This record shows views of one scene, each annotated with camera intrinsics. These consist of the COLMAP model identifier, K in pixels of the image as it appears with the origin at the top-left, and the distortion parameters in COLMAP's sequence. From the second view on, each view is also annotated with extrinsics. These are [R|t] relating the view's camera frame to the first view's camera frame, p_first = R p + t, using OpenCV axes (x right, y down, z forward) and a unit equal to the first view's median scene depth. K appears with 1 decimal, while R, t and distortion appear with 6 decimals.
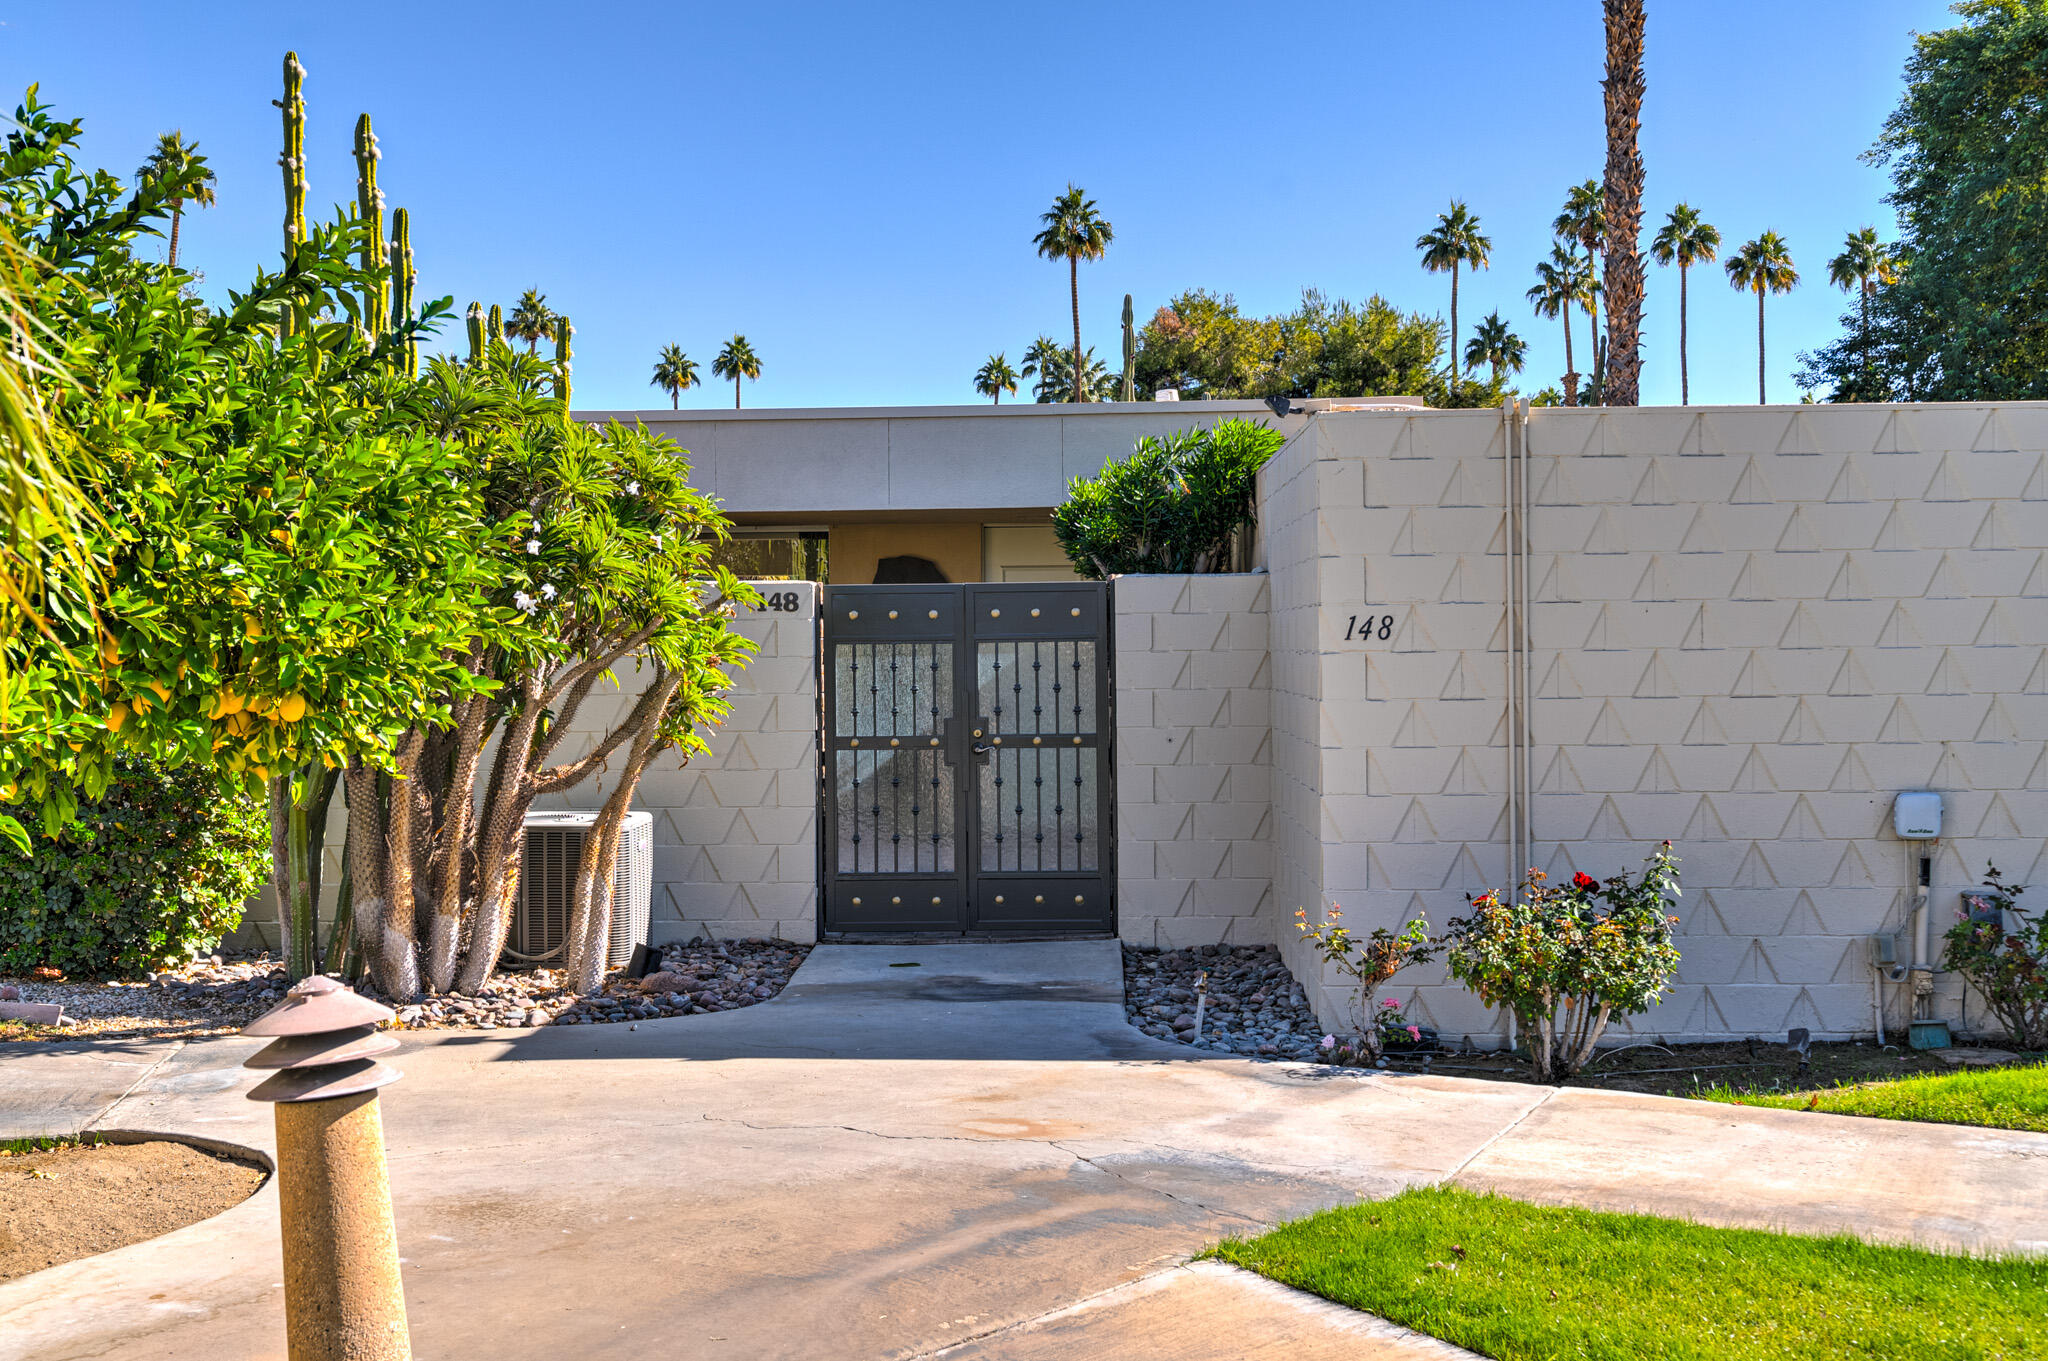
lens RADIAL K [[2241.5, 0, 1024.0], [0, 2241.5, 680.5], [0, 0, 1]] dist [-0.003657, -0.000318]
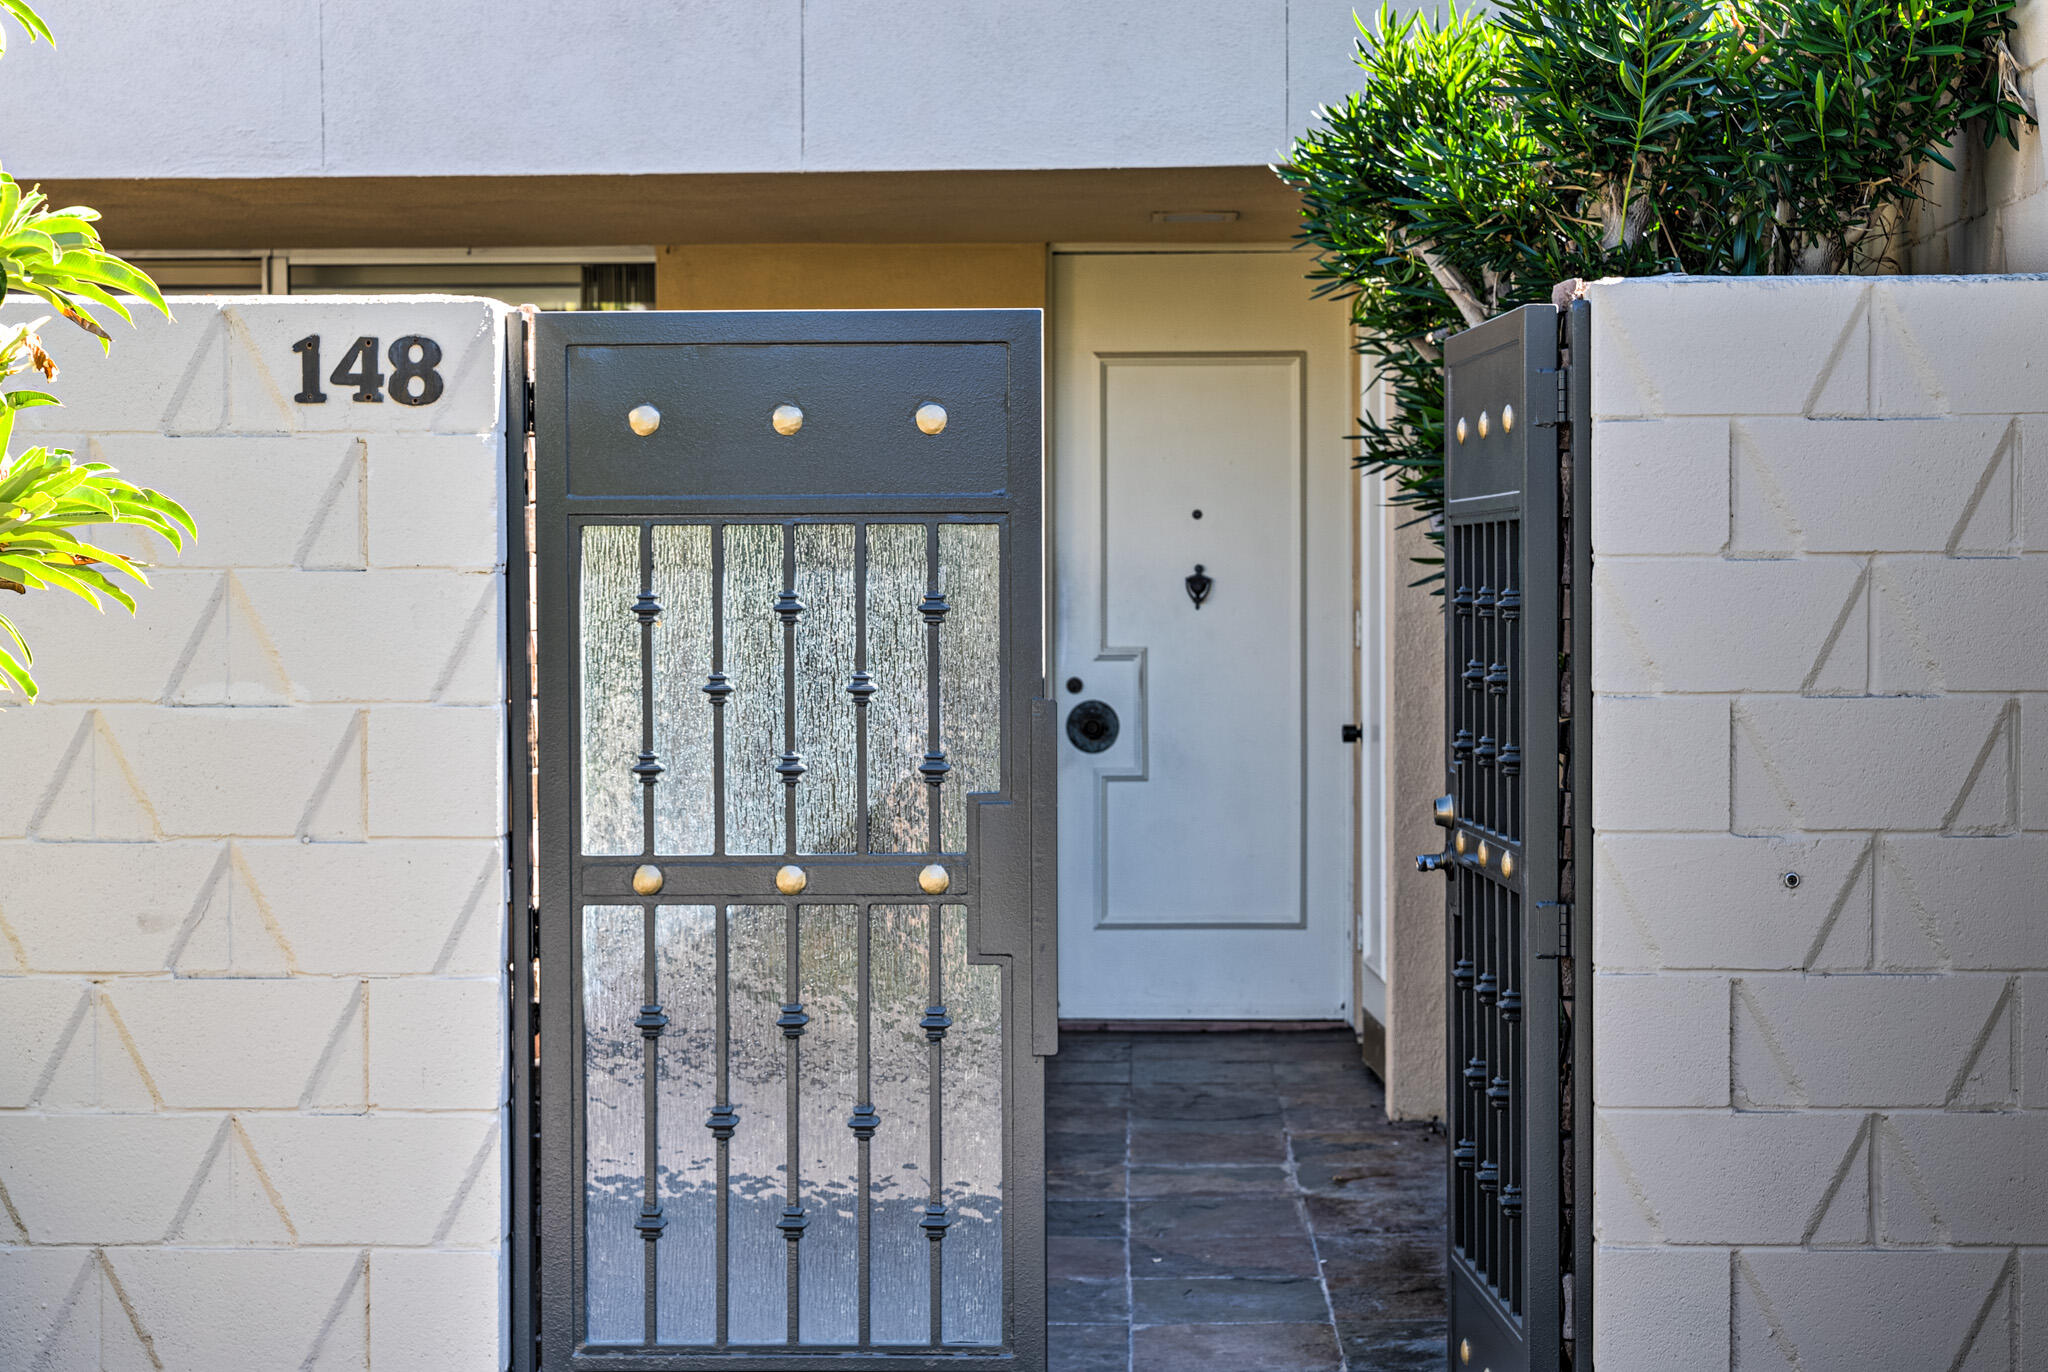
lens RADIAL K [[3430.4, 0, 1024.0], [0, 3430.4, 686.0], [0, 0, 1]] dist [0.021709, 0.029063]
pose [[0.999930, 0.005037, -0.010708, -0.024224], [-0.004899, 0.999905, 0.012855, -0.001928], [0.010772, -0.012802, 0.999860, 0.574651]]
